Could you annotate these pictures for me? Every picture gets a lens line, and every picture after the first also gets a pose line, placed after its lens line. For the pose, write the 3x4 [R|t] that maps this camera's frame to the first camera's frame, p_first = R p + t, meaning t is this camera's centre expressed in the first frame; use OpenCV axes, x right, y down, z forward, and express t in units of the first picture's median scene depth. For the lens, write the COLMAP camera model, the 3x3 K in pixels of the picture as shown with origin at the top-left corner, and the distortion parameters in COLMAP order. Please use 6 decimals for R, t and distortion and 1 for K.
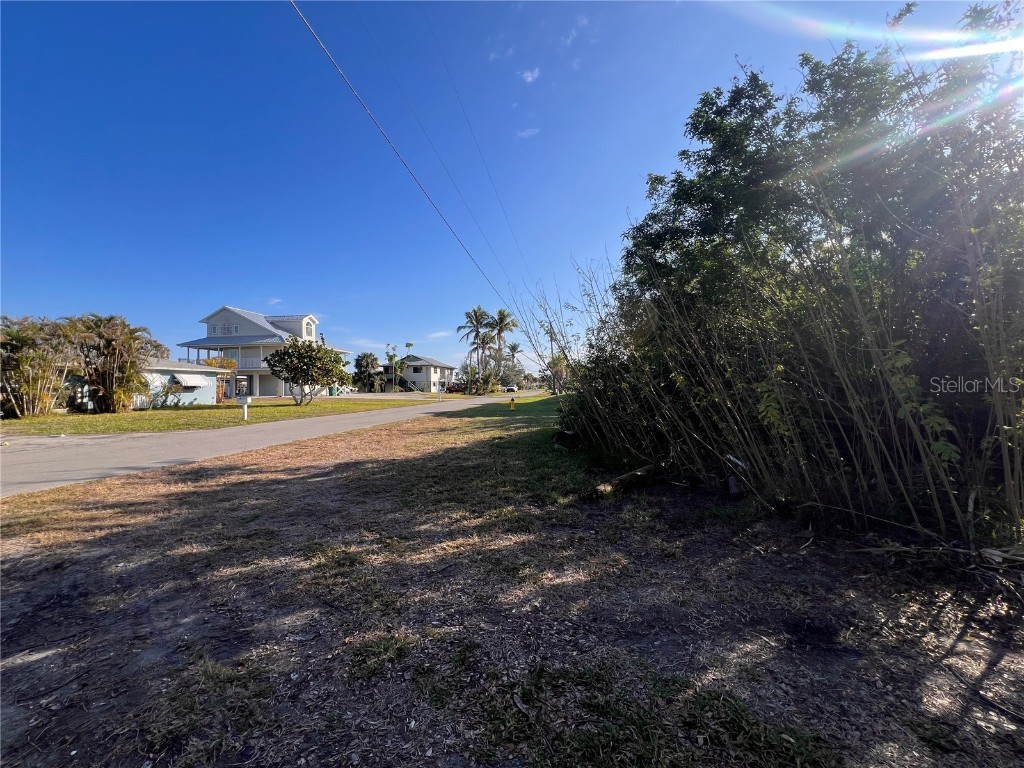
lens RADIAL K [[409.5, 0, 512.8], [0, 409.5, 384.8], [0, 0, 1]] dist [-0.001068, 0.000486]
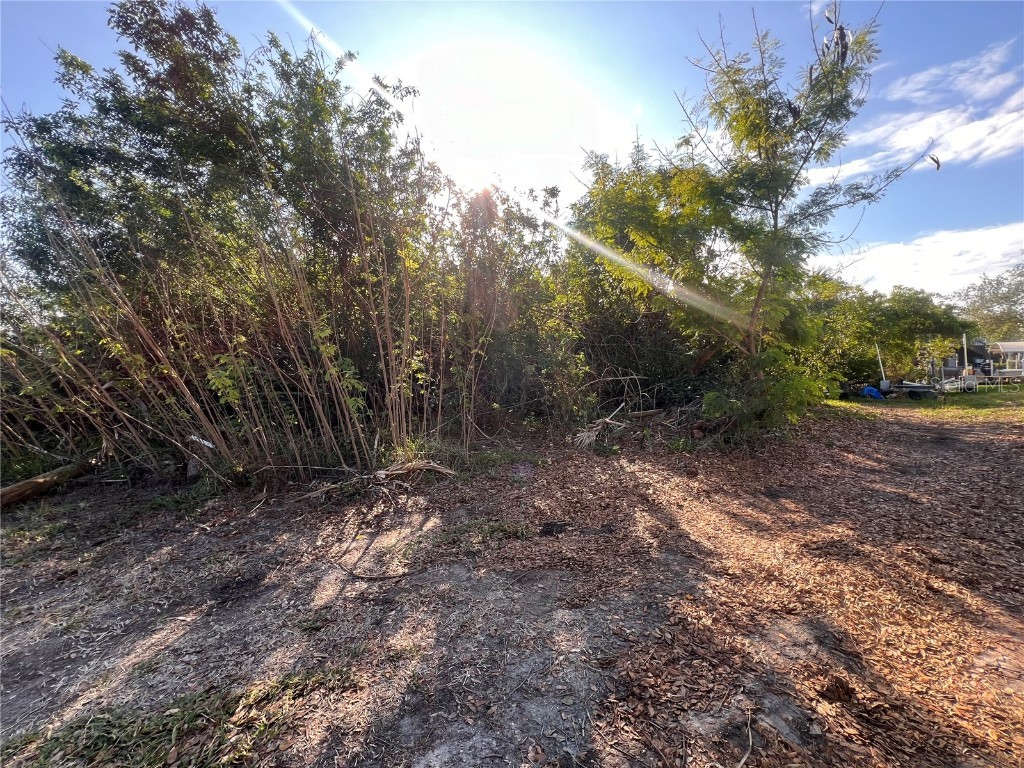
lens RADIAL K [[409.5, 0, 512.8], [0, 409.5, 384.8], [0, 0, 1]] dist [-0.001068, 0.000486]
pose [[0.455196, -0.028514, 0.889935, 0.094395], [-0.008046, 0.999315, 0.036134, 0.037758], [-0.890355, -0.023609, 0.454654, -0.035696]]
